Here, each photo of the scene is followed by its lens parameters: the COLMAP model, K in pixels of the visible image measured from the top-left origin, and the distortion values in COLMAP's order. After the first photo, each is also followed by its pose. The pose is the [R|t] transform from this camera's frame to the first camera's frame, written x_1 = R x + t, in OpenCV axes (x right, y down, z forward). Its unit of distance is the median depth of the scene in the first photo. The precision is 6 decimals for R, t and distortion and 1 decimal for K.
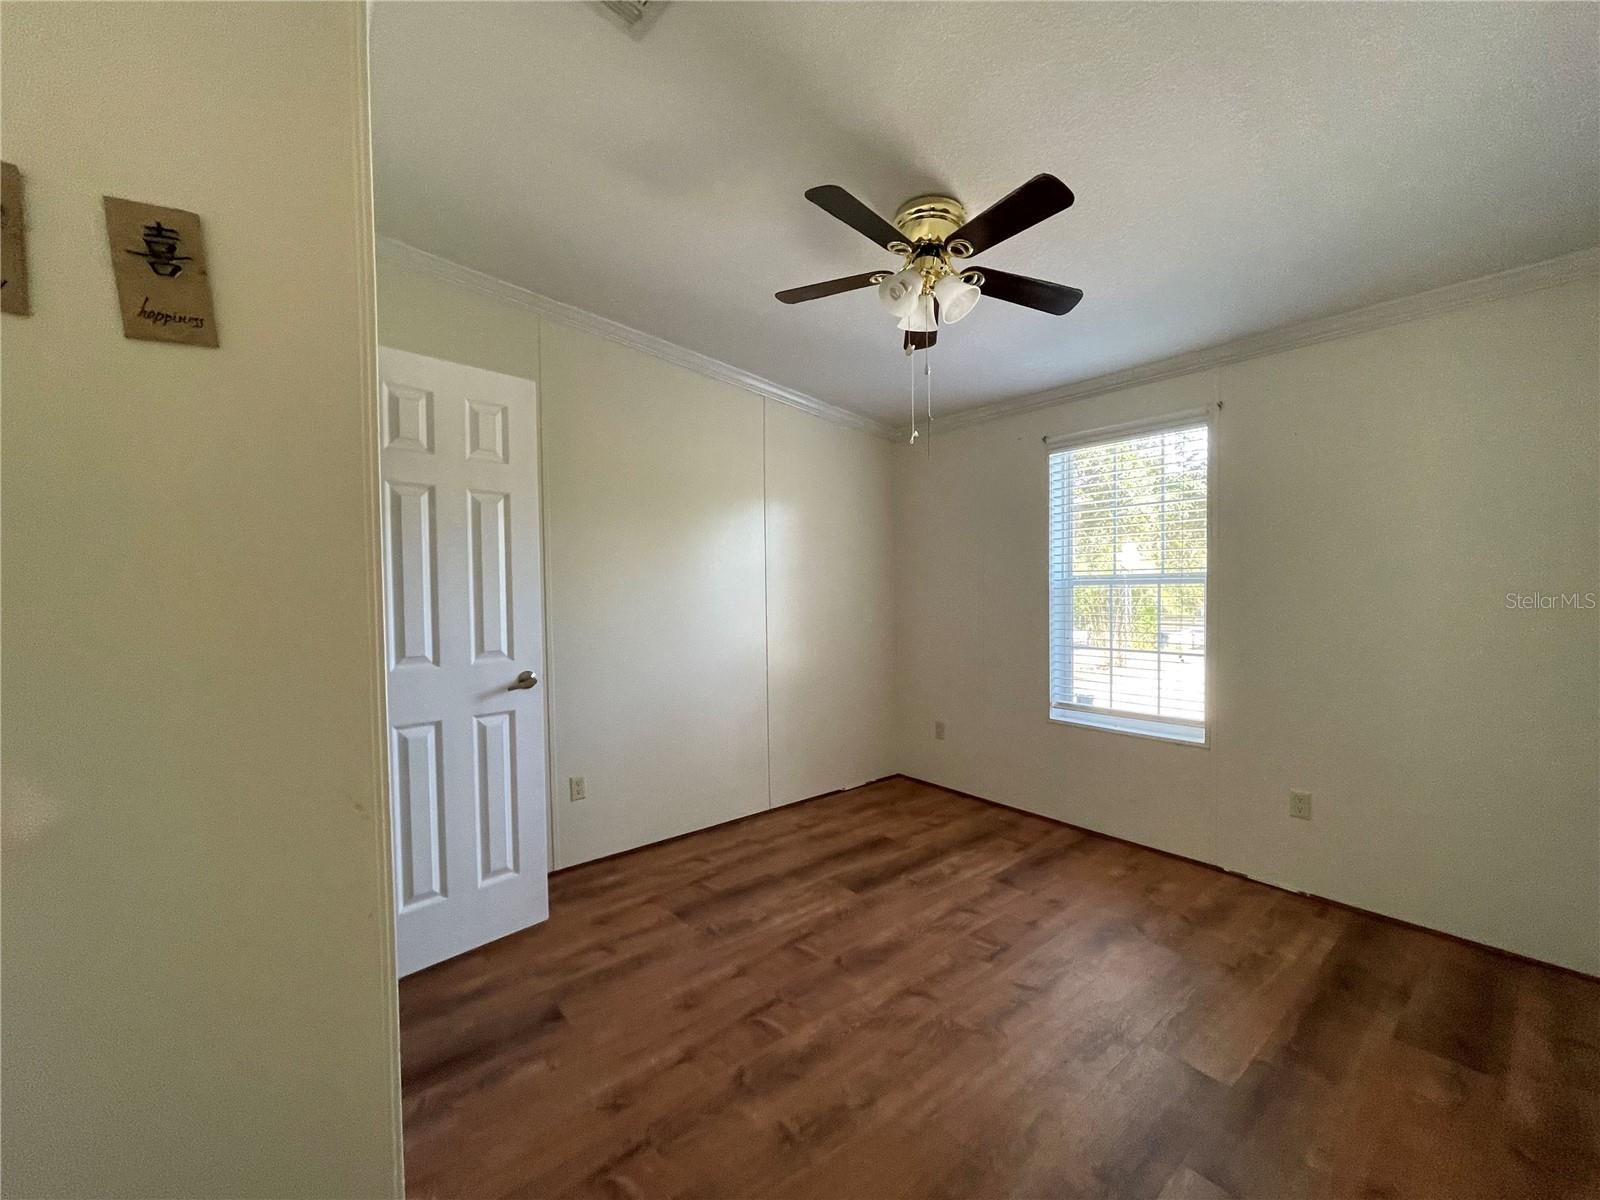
lens RADIAL K [[643.5, 0, 796.2], [0, 643.5, 609.8], [0, 0, 1]] dist [-0.000237, -0.000199]
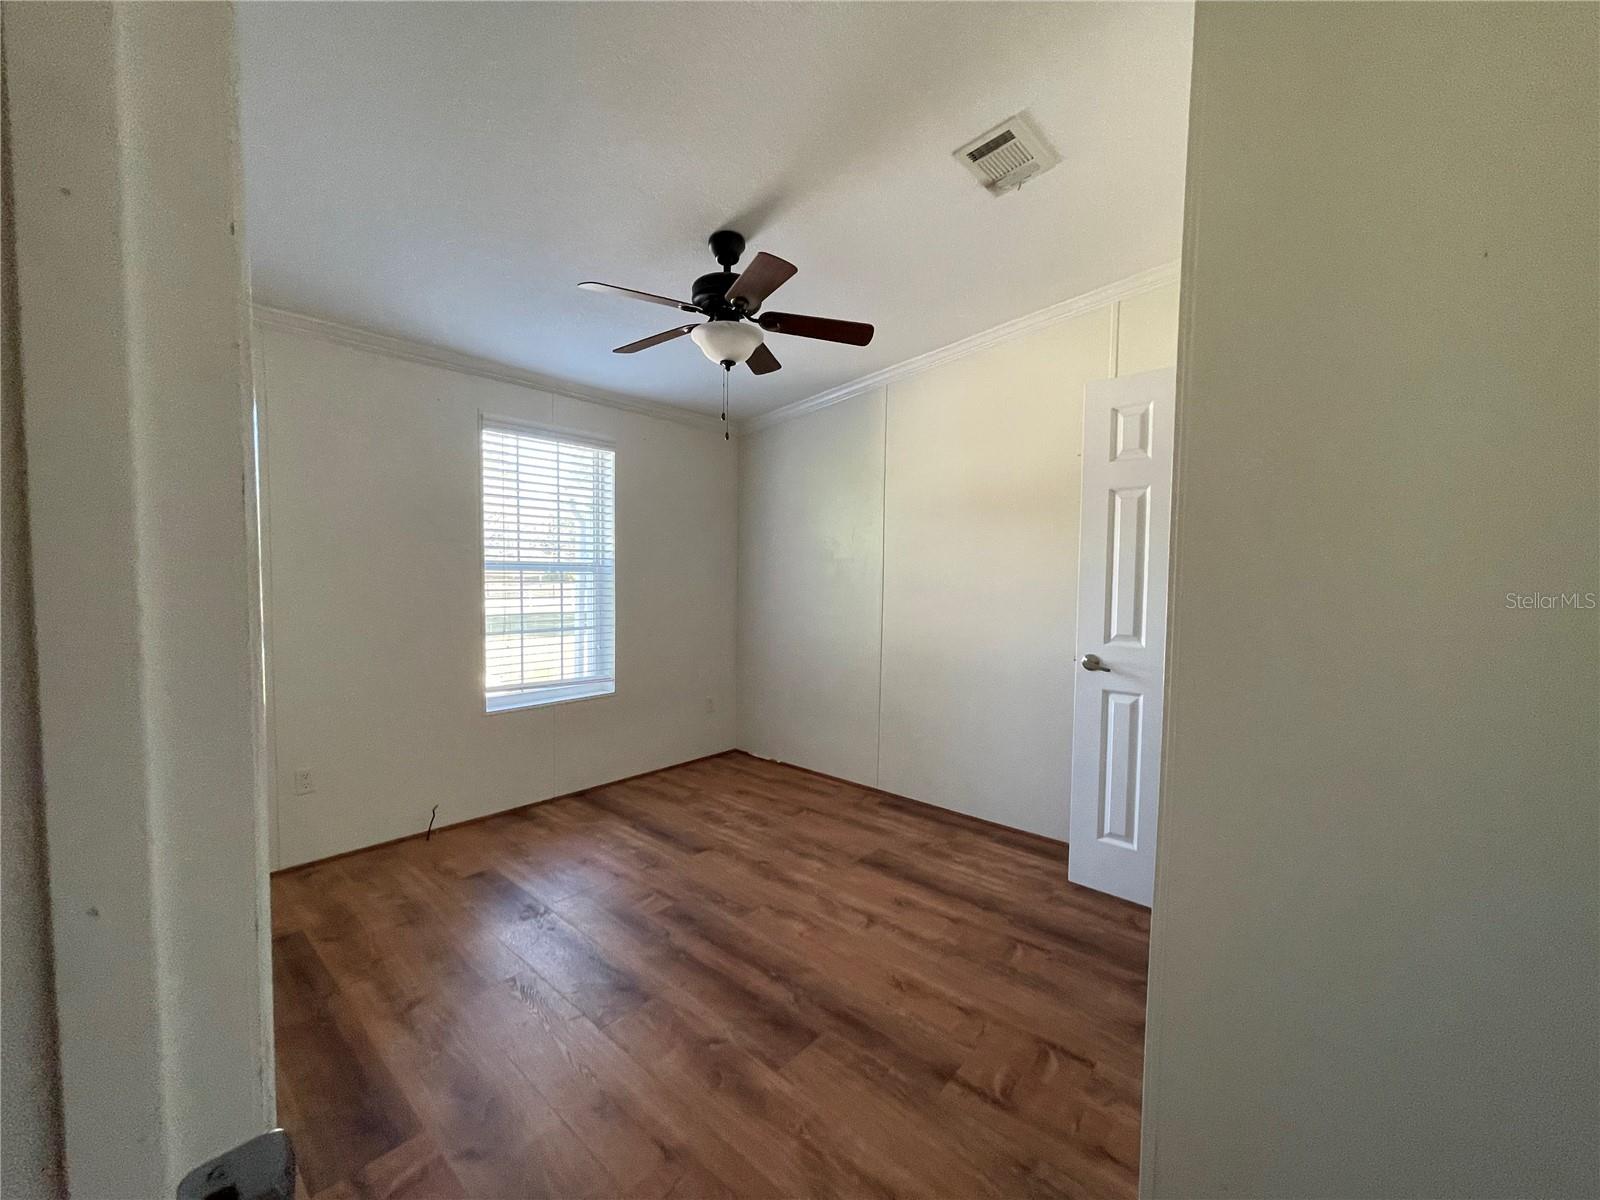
lens RADIAL K [[643.5, 0, 796.2], [0, 643.5, 609.8], [0, 0, 1]] dist [-0.000237, -0.000199]
pose [[-0.164269, -0.056054, 0.984822, -0.700352], [0.013987, 0.998151, 0.059145, -0.033760], [-0.986316, 0.023491, -0.163181, 0.811677]]
